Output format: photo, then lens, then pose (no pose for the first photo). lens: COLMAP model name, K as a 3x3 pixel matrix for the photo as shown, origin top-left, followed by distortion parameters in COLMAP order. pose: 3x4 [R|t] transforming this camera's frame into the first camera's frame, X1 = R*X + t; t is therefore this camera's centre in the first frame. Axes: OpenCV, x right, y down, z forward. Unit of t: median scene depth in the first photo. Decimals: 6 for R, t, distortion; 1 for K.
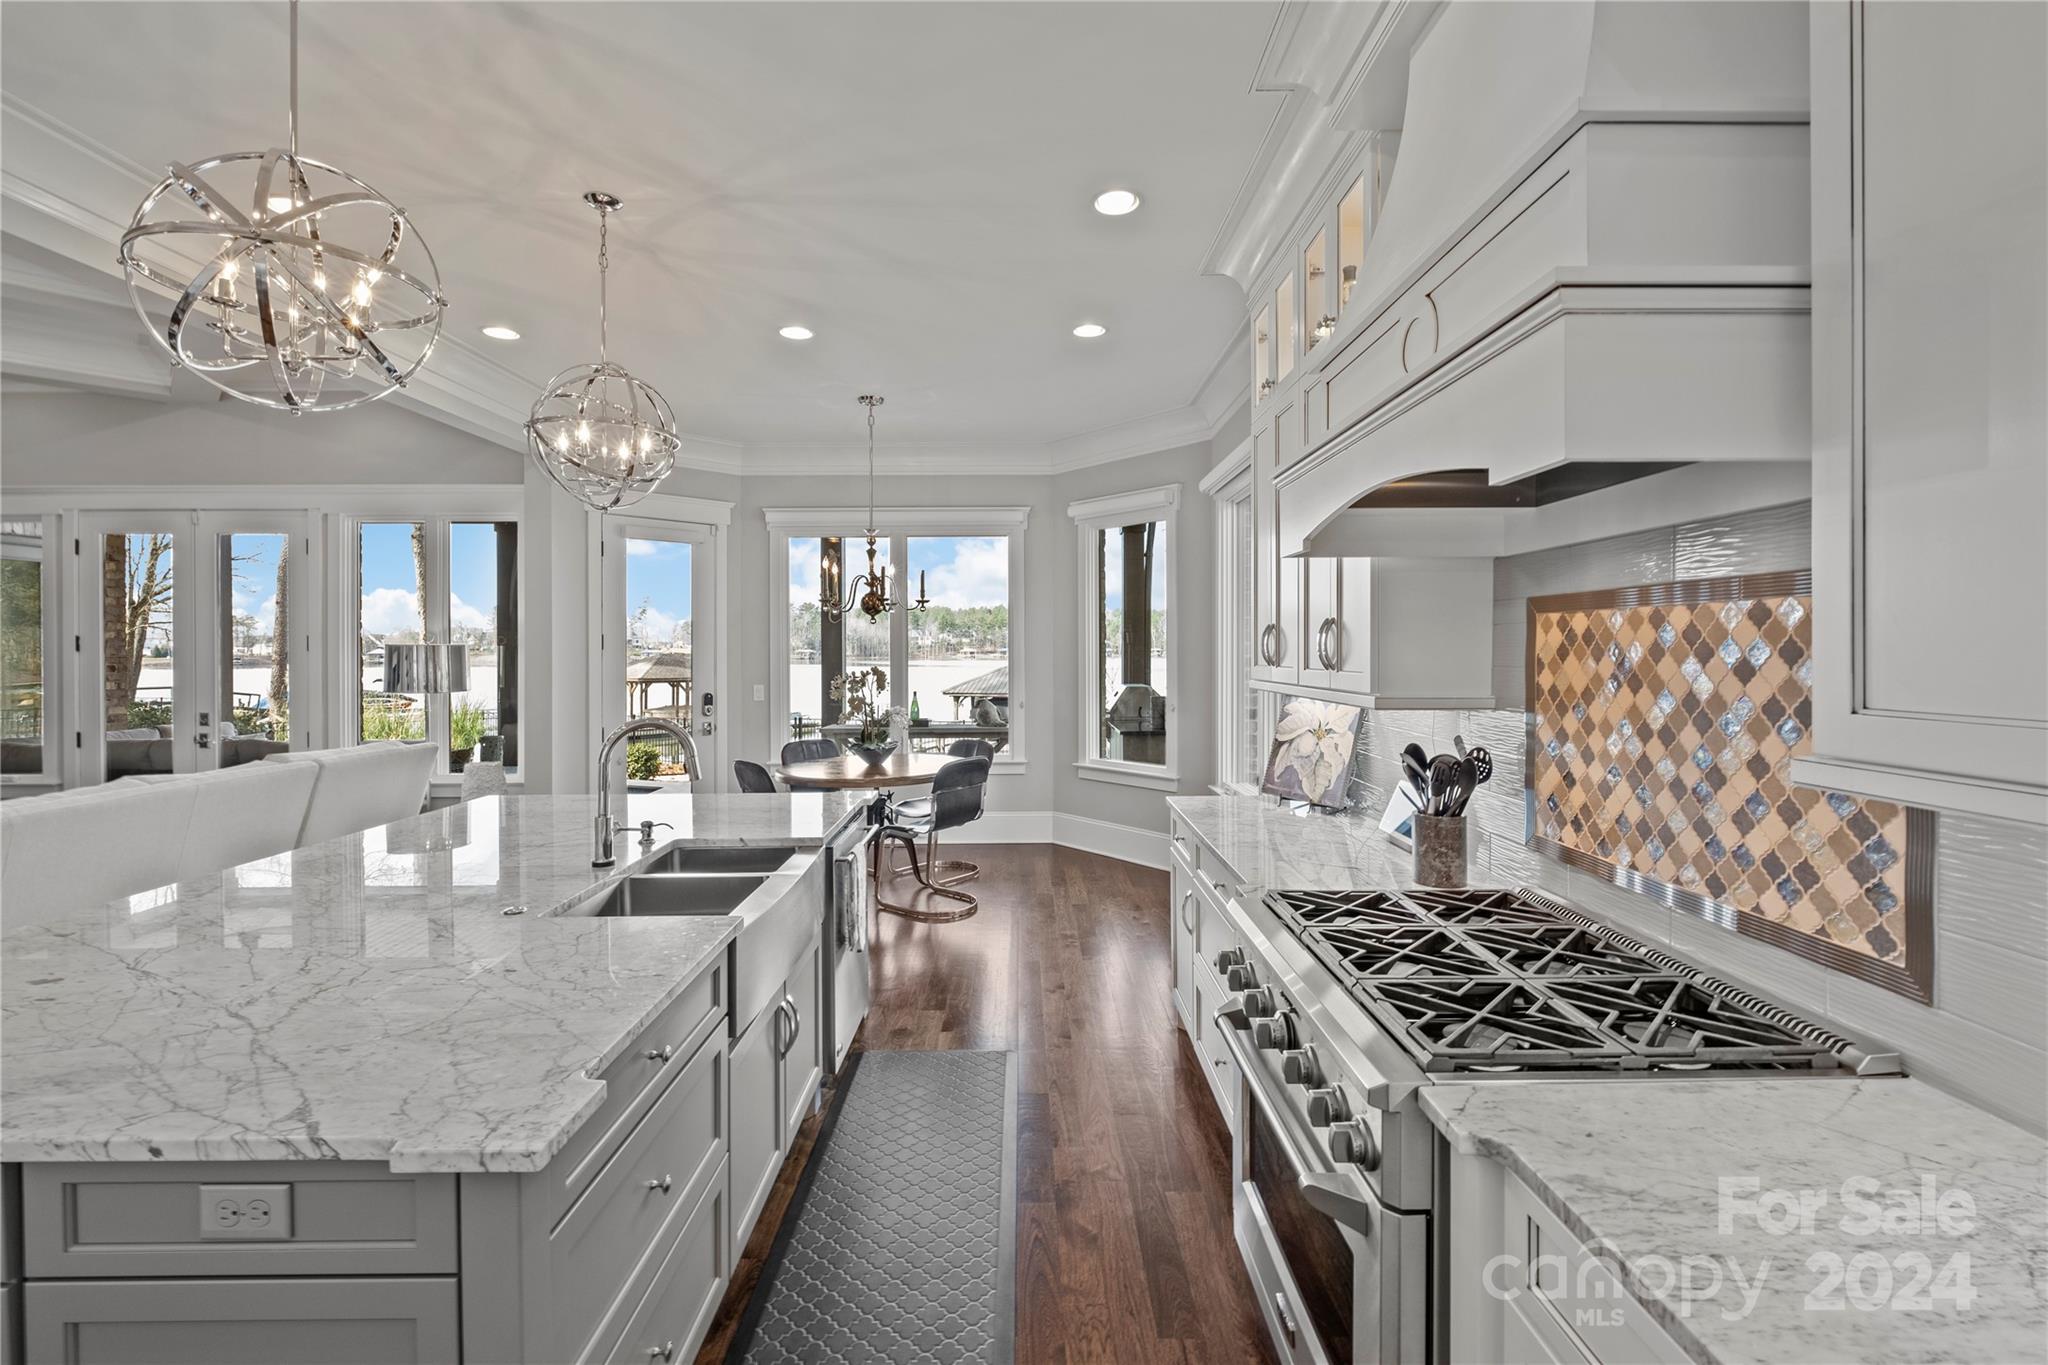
lens RADIAL K [[892.1, 0, 1025.7], [0, 892.1, 674.5], [0, 0, 1]] dist [-0.001761, -0.000101]
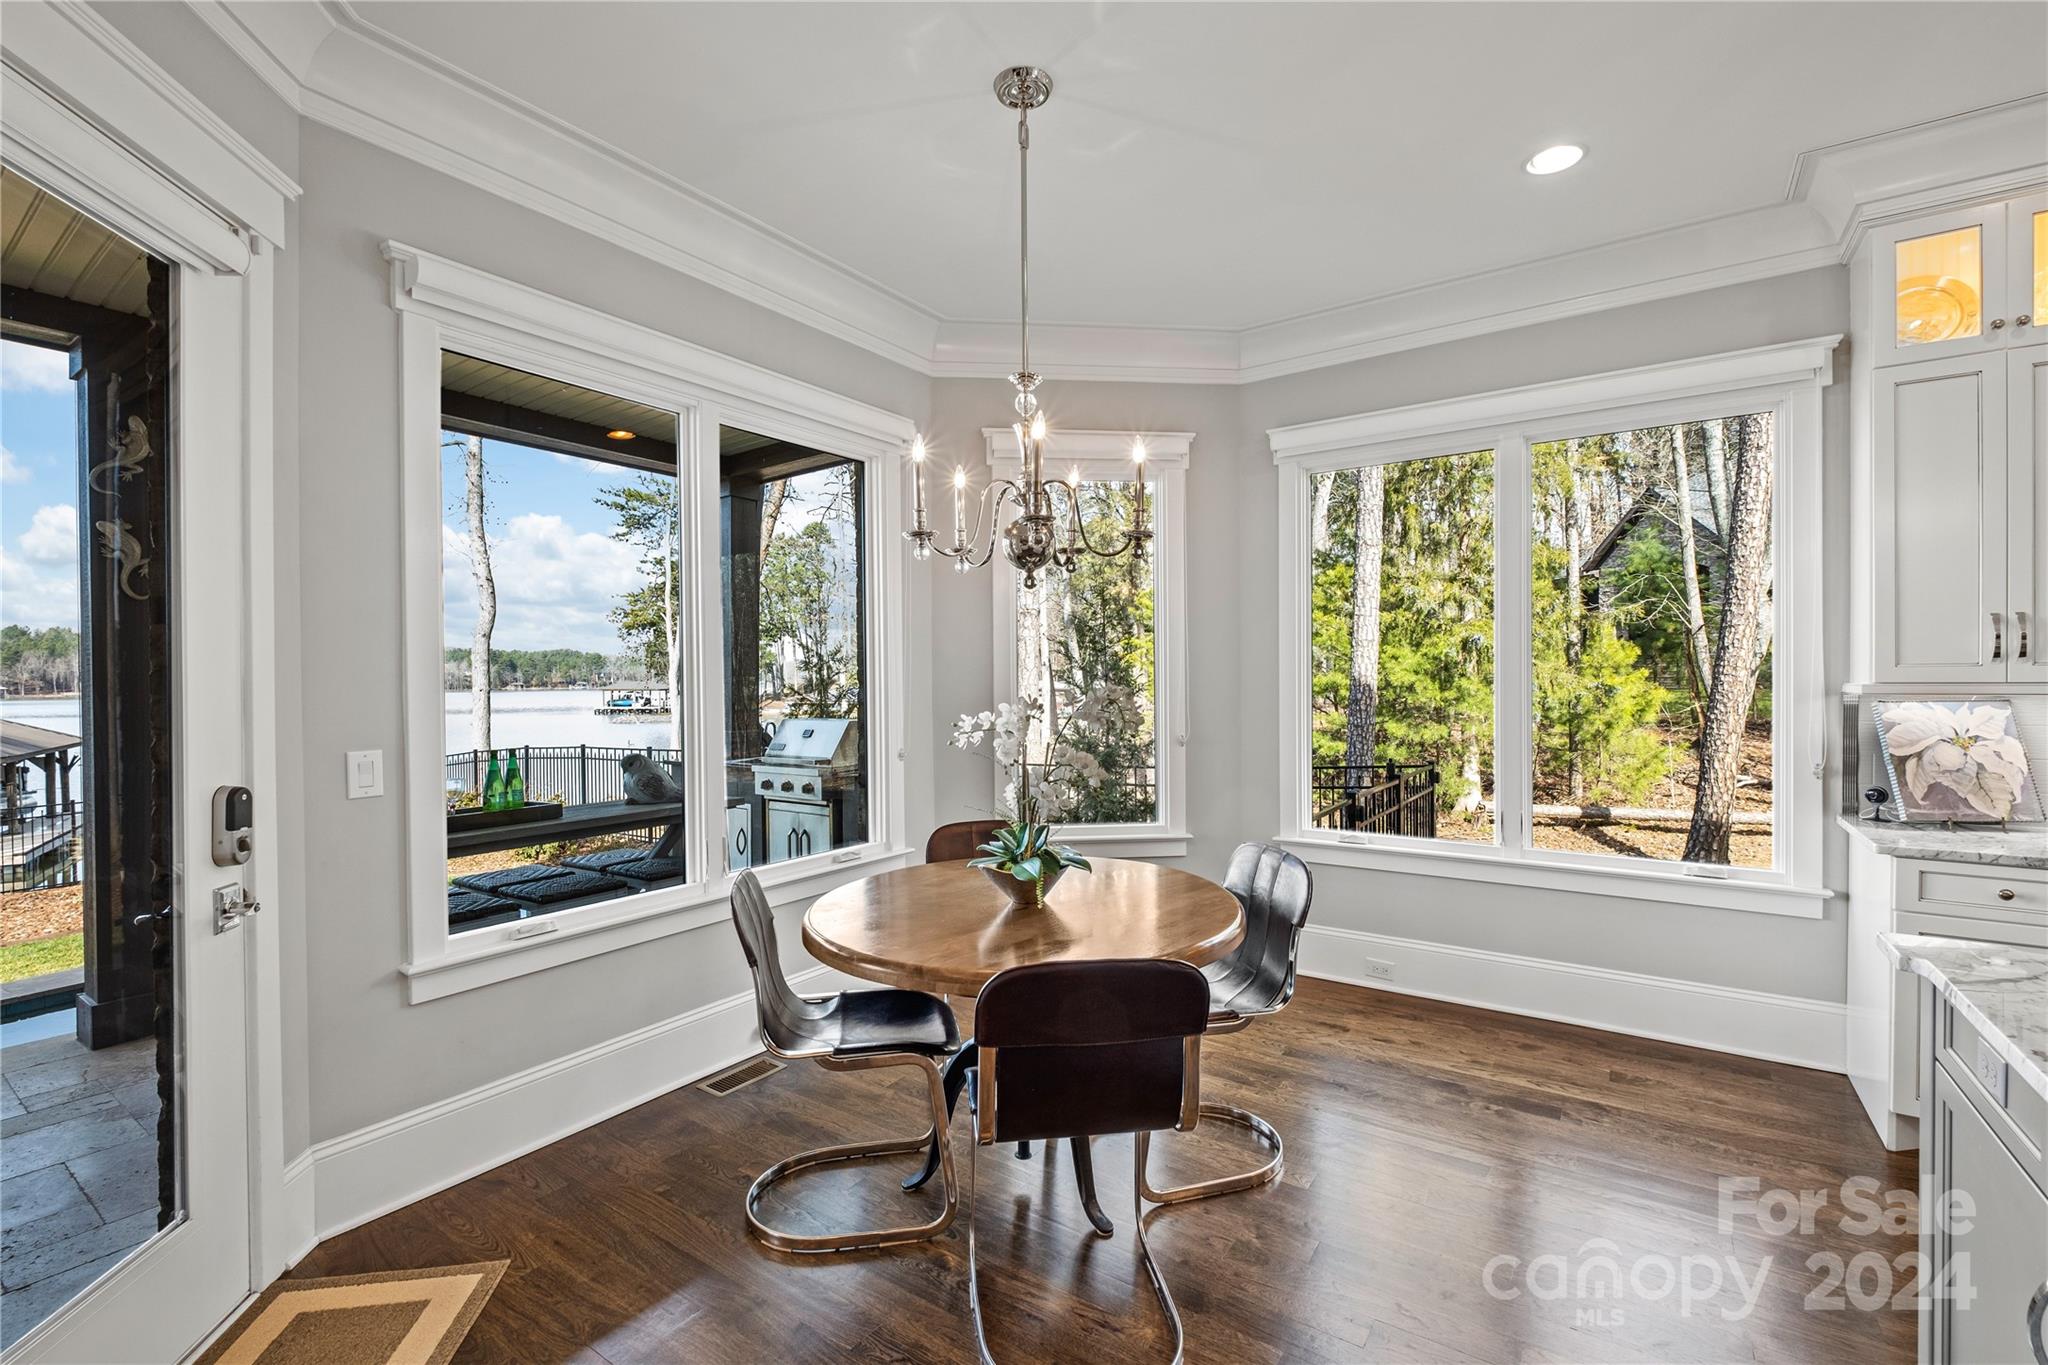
lens RADIAL K [[892.1, 0, 1025.7], [0, 892.1, 674.5], [0, 0, 1]] dist [-0.001761, -0.000101]
pose [[0.575696, -0.001939, 0.817661, -0.567233], [0.022643, 0.999652, -0.013571, -0.007952], [-0.817350, 0.026327, 0.575540, 0.731636]]
